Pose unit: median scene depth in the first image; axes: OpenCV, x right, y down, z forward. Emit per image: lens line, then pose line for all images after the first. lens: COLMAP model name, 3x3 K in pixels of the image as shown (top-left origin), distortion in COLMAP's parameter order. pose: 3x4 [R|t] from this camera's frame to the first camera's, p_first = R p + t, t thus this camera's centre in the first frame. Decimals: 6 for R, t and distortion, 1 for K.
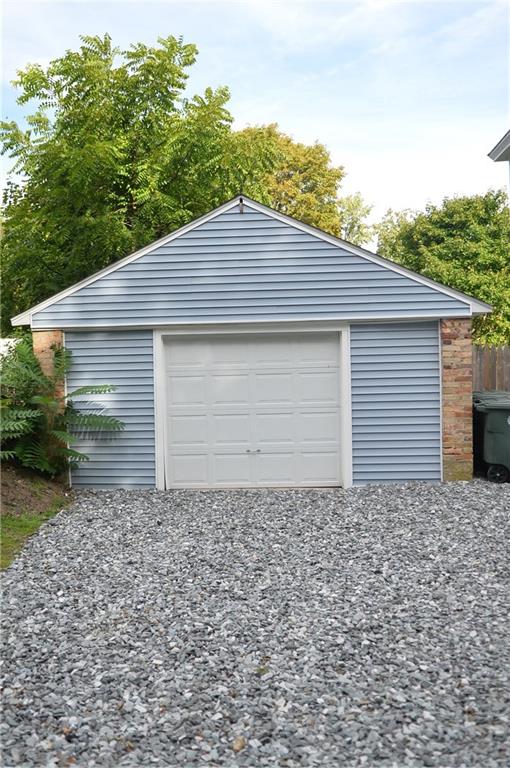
lens RADIAL K [[722.2, 0, 255.0], [0, 722.2, 383.3], [0, 0, 1]] dist [-0.007840, 0.000000]
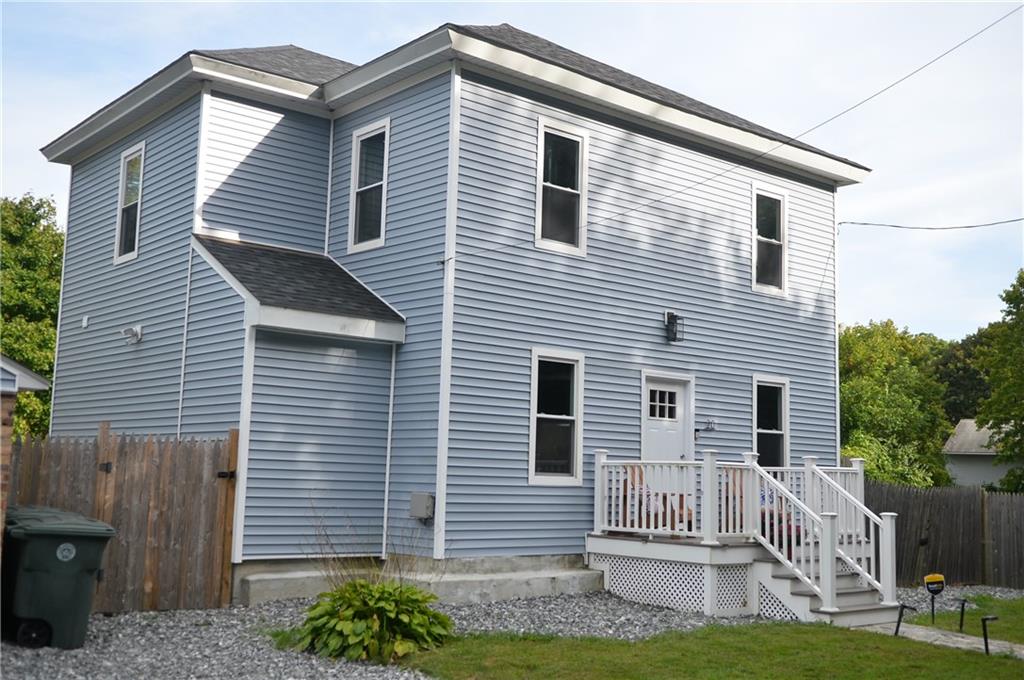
lens RADIAL K [[1129.9, 0, 512.4], [0, 1129.9, 339.6], [0, 0, 1]] dist [-0.003457, 0.000000]
pose [[0.725615, 0.126925, 0.676293, -0.077855], [-0.033155, 0.988148, -0.149881, -0.000376], [-0.687301, 0.086334, 0.721224, -0.069060]]
